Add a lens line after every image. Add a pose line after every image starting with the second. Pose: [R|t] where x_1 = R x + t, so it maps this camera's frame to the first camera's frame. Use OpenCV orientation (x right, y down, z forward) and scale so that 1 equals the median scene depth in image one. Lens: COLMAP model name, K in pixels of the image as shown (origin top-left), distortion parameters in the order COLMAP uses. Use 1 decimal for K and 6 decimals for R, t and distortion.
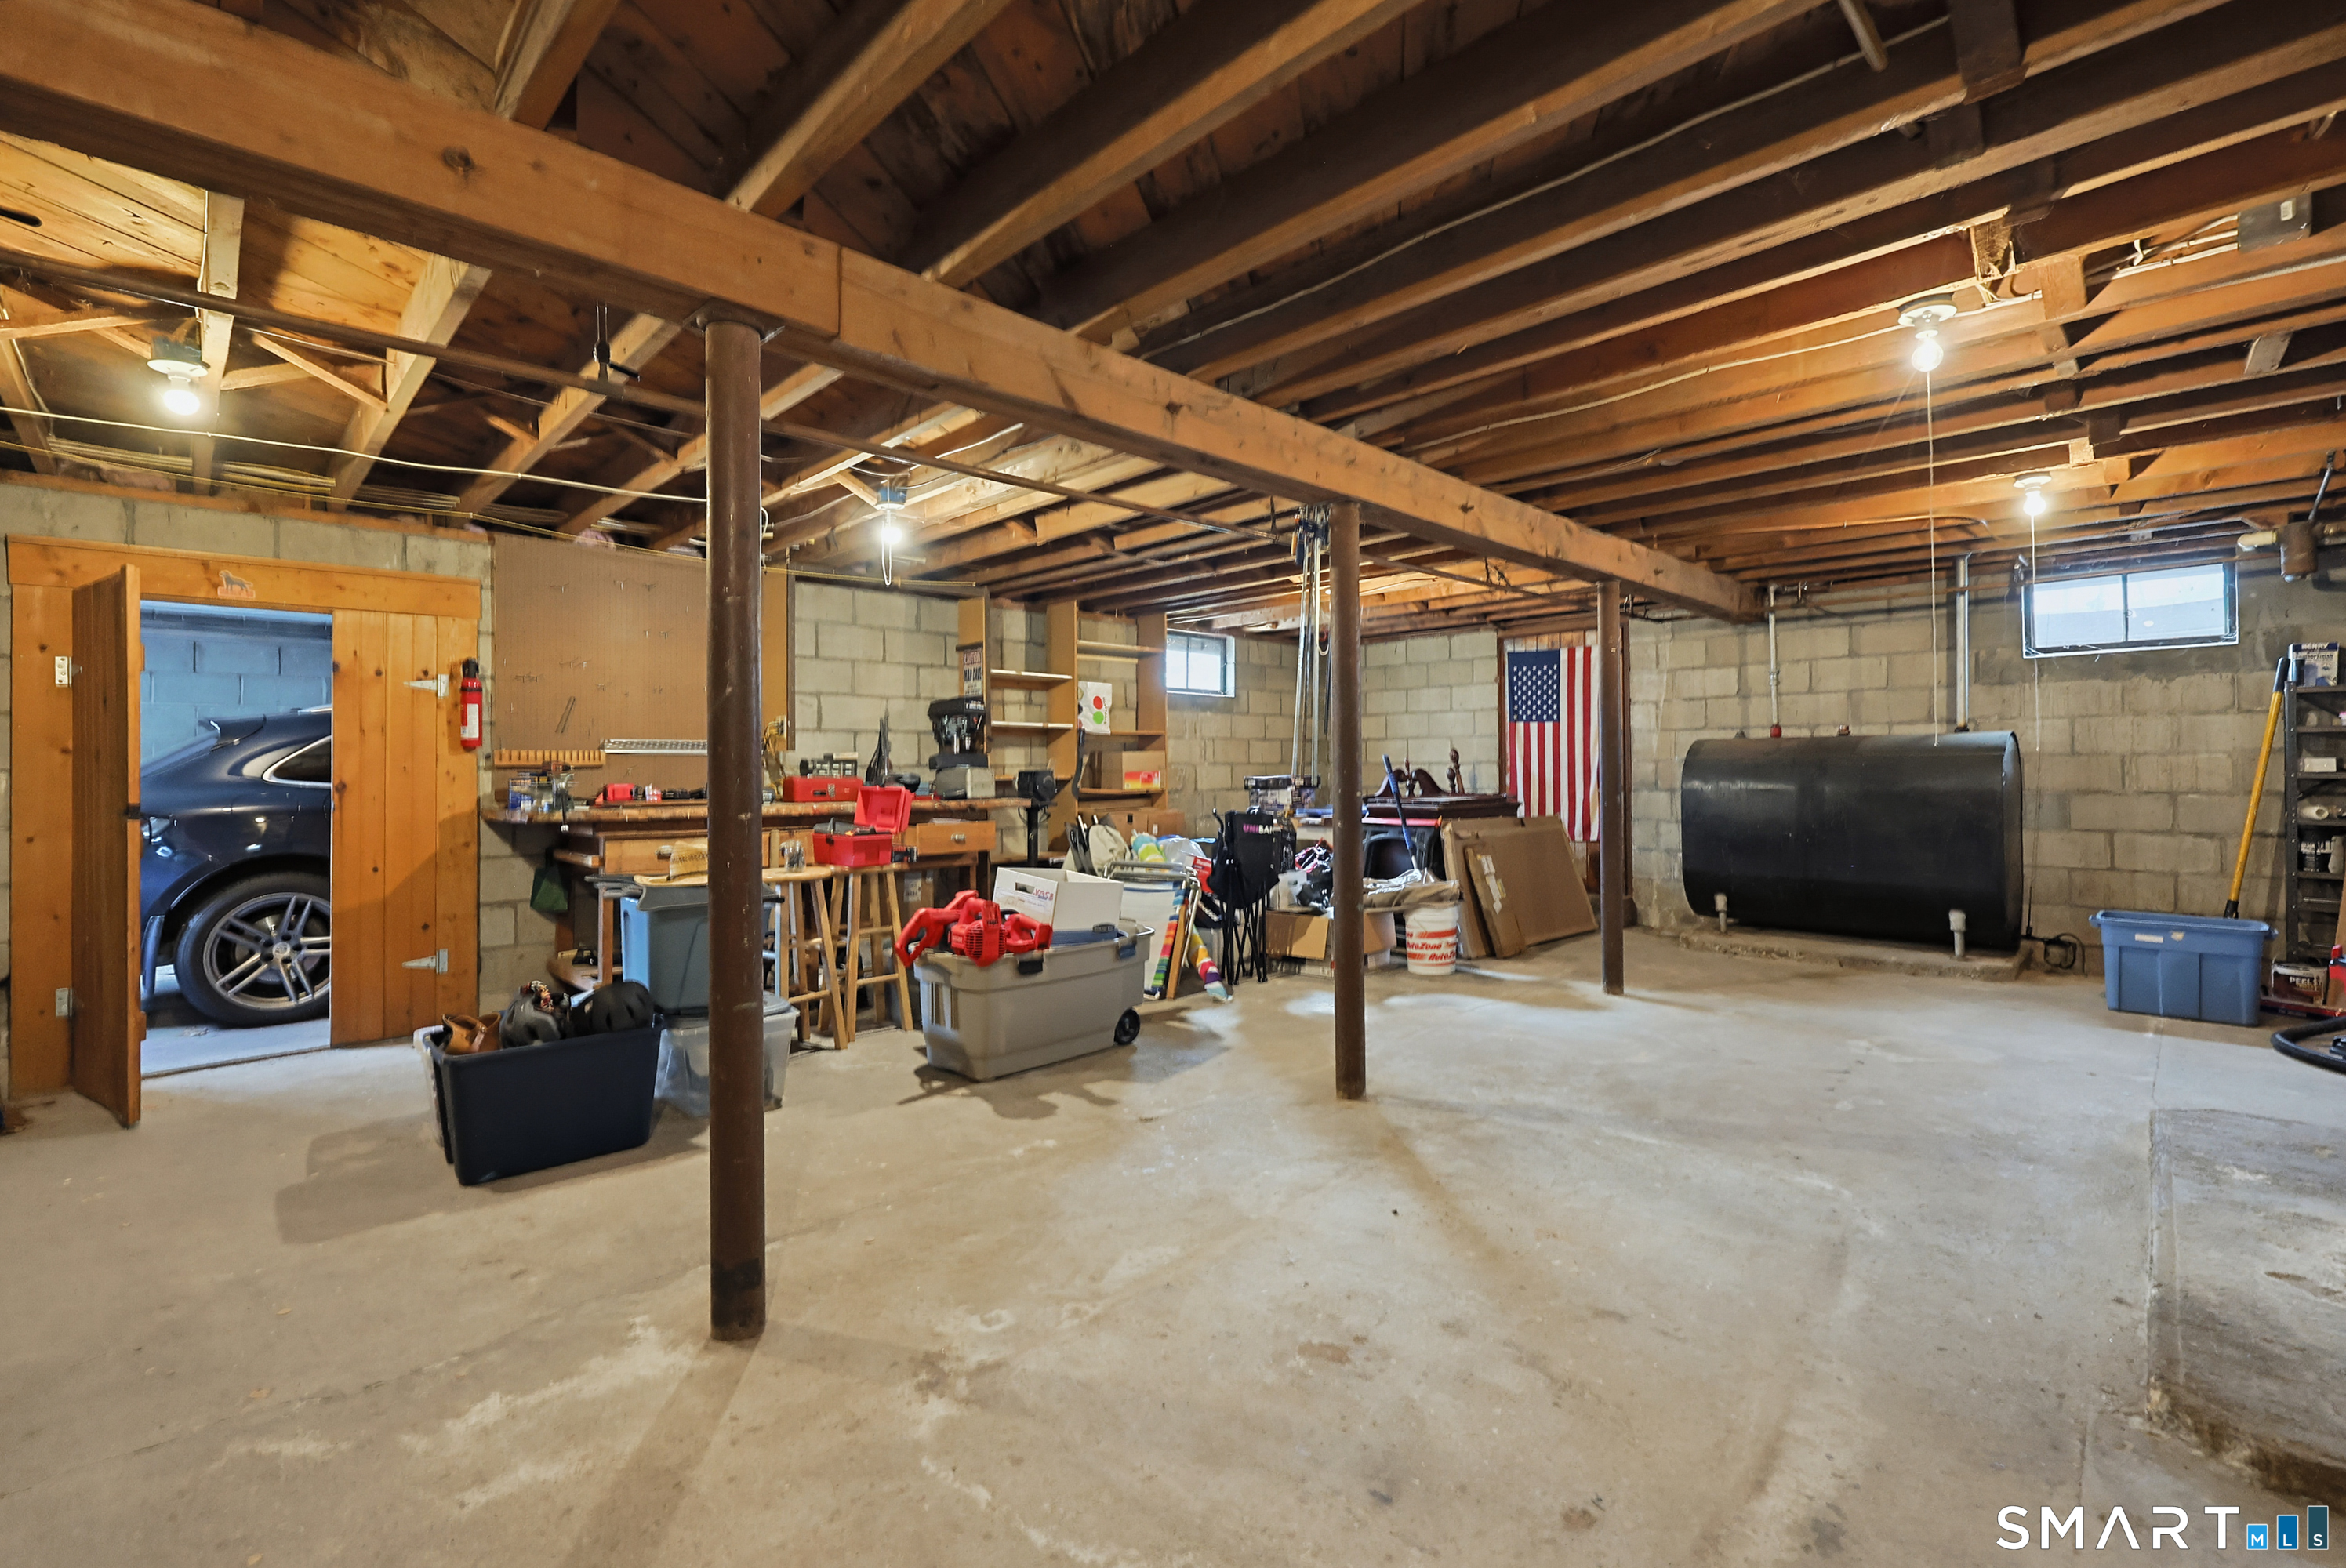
lens RADIAL K [[1024.0, 0, 1165.0], [0, 1024.0, 802.3], [0, 0, 1]] dist [-0.001192, -0.000282]
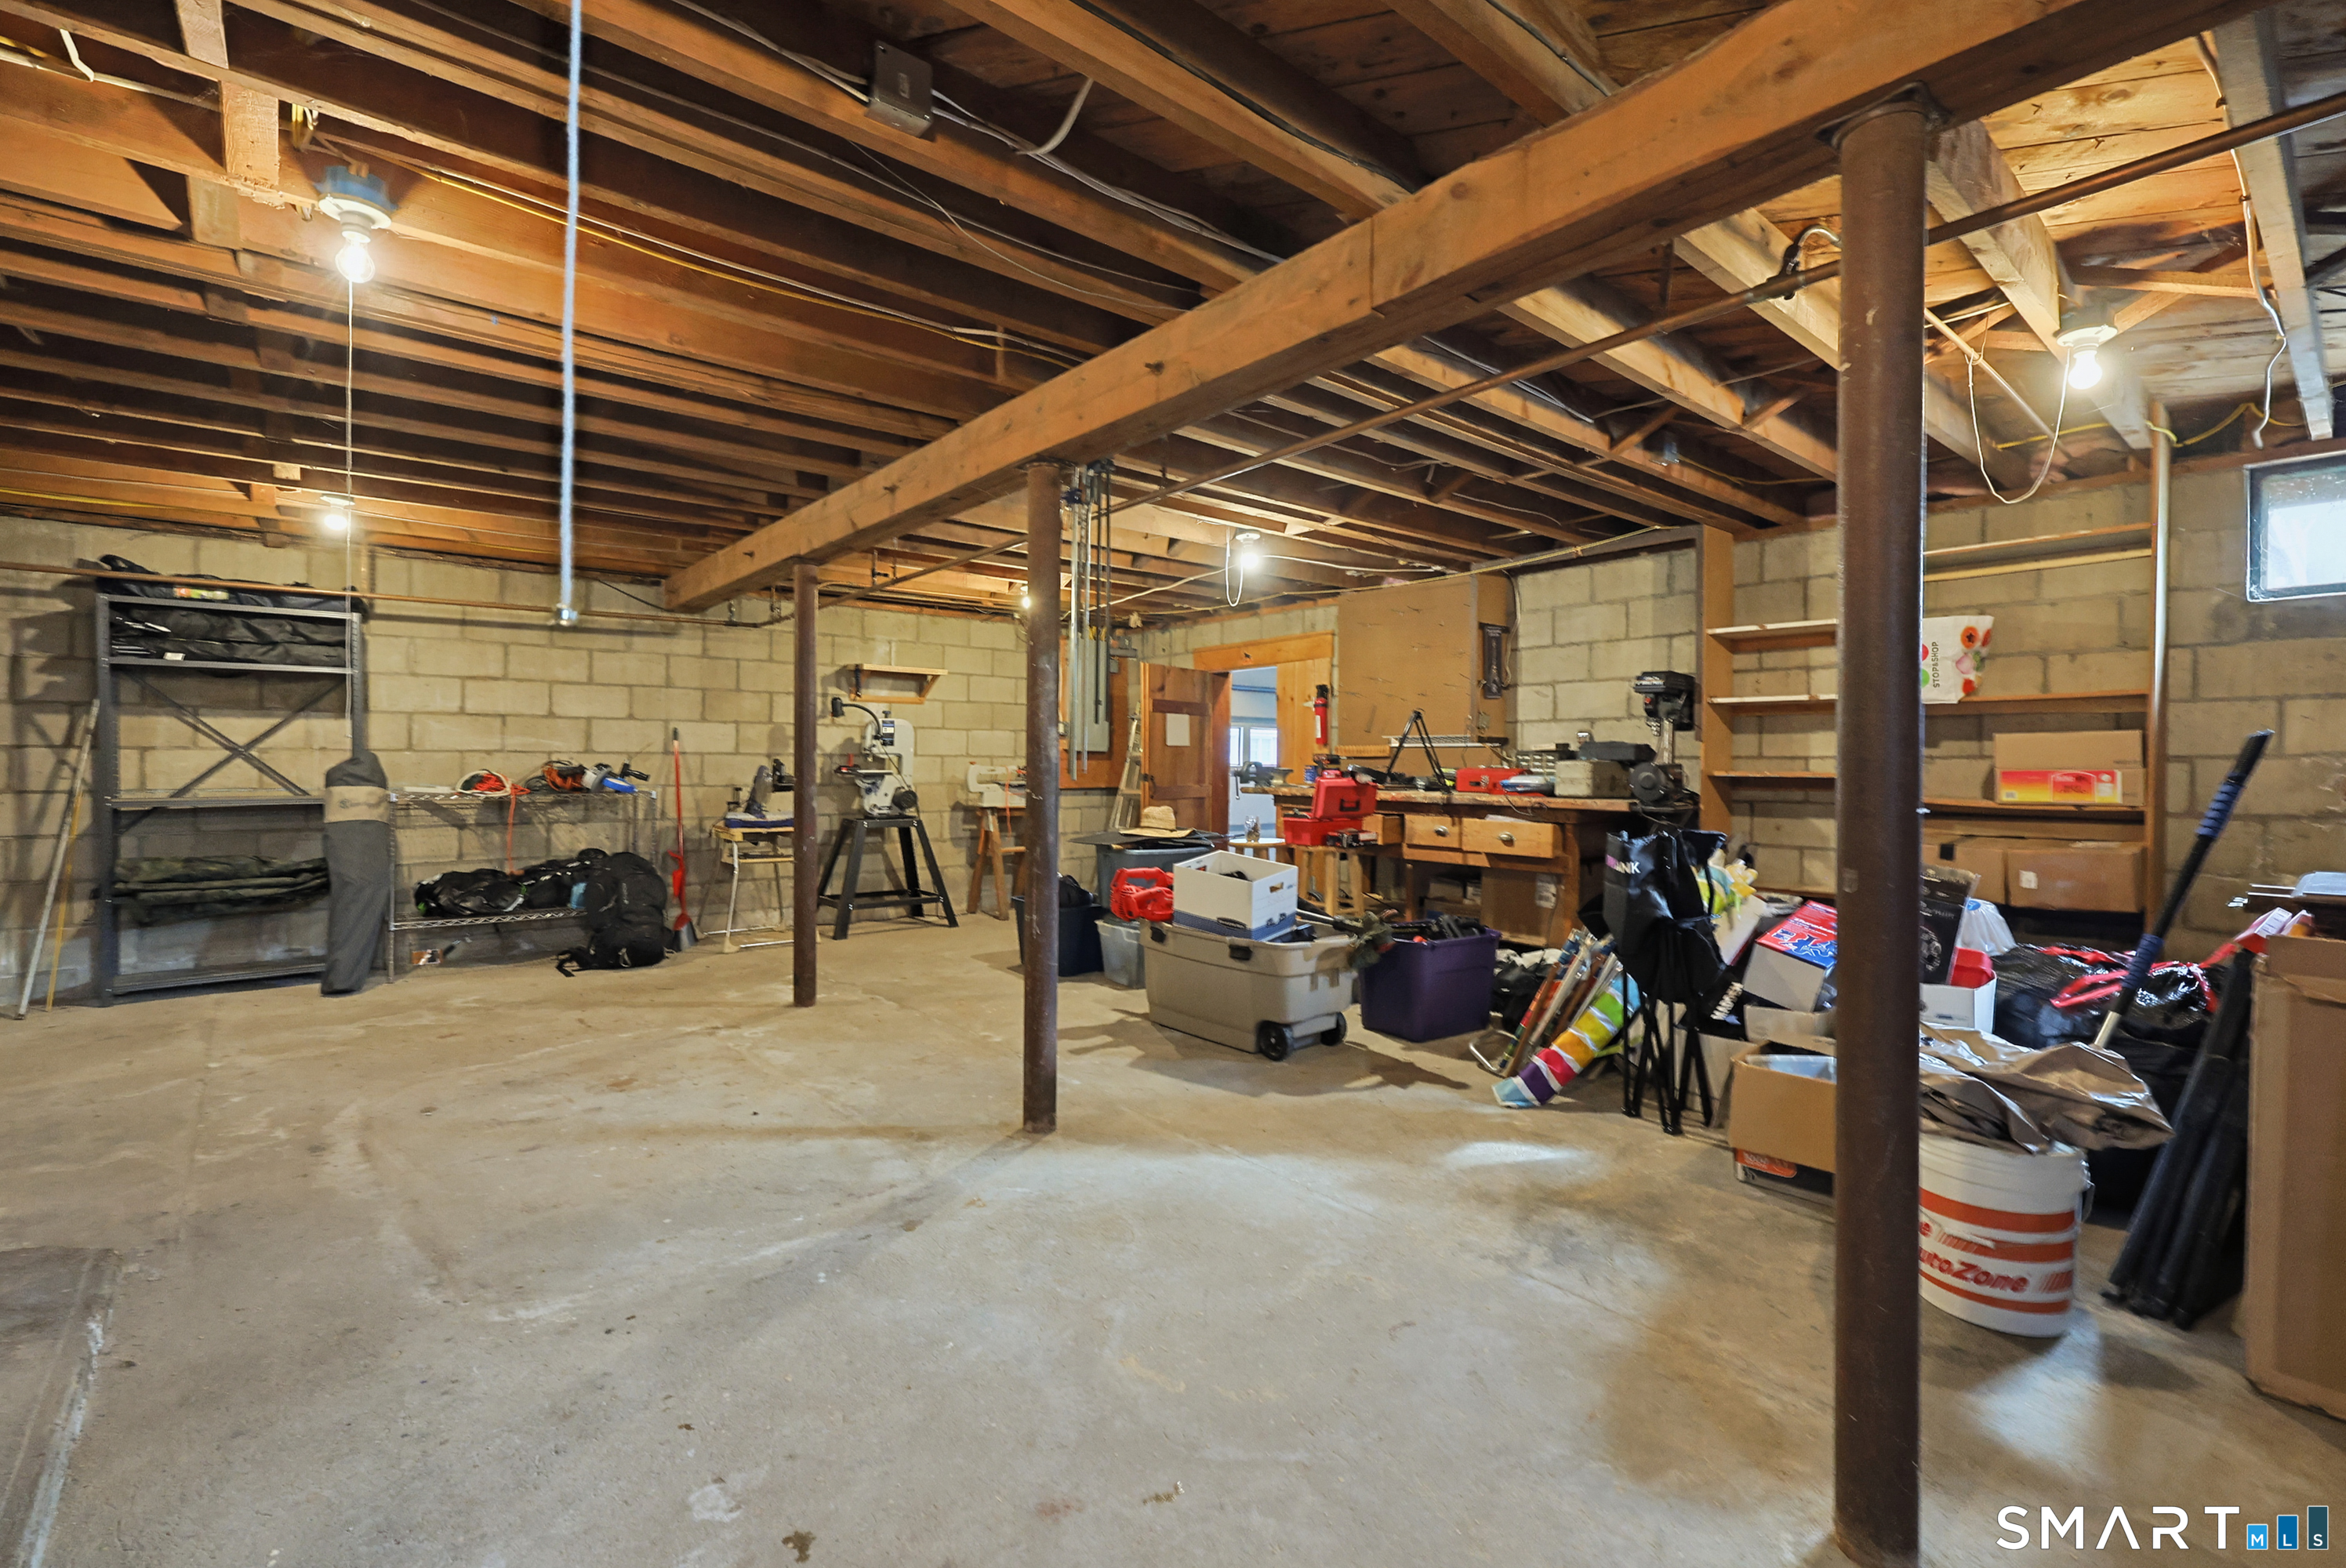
lens RADIAL K [[1007.0, 0, 1191.5], [0, 1007.0, 770.8], [0, 0, 1]] dist [-0.001096, -0.000376]
pose [[-0.059101, 0.017377, -0.998101, 1.331569], [-0.036810, 0.999131, 0.019574, -0.058988], [0.997573, 0.037897, -0.058410, 1.493833]]
